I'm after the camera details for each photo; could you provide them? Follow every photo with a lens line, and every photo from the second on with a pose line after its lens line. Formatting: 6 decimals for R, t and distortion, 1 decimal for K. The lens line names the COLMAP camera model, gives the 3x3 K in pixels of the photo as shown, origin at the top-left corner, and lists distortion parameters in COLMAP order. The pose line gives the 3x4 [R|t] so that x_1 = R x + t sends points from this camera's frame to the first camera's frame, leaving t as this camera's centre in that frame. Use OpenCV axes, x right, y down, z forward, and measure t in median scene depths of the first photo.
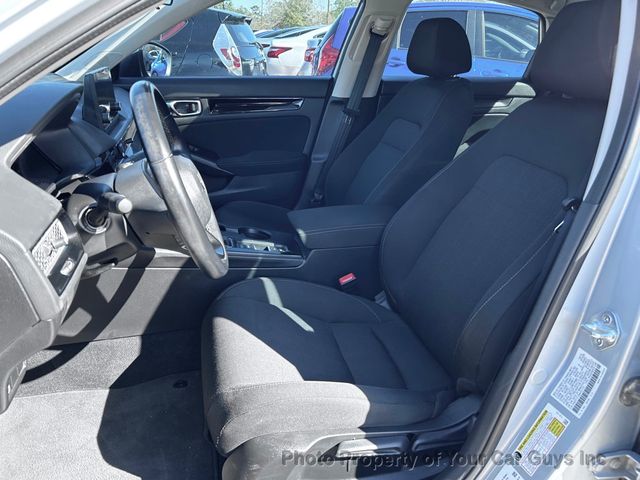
lens RADIAL K [[486.8, 0, 321.9], [0, 486.8, 242.8], [0, 0, 1]] dist [0.018738, -0.011566]
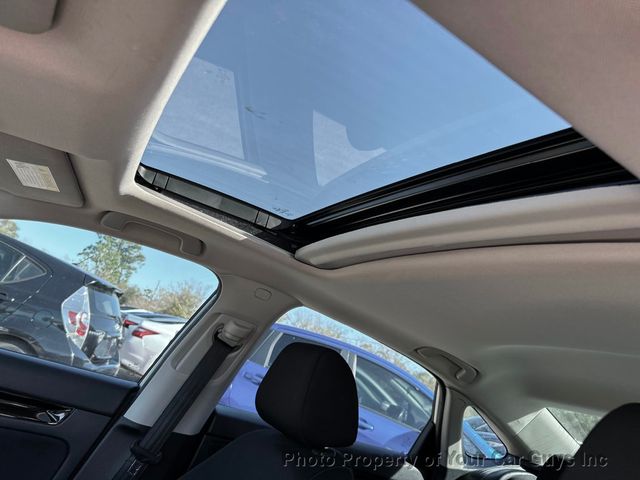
lens RADIAL K [[486.8, 0, 321.9], [0, 486.8, 242.8], [0, 0, 1]] dist [0.018738, -0.011566]
pose [[0.932273, 0.317992, 0.172475, 0.074379], [-0.159432, 0.789140, -0.593161, -0.154392], [-0.324727, 0.525490, 0.786392, 0.347523]]
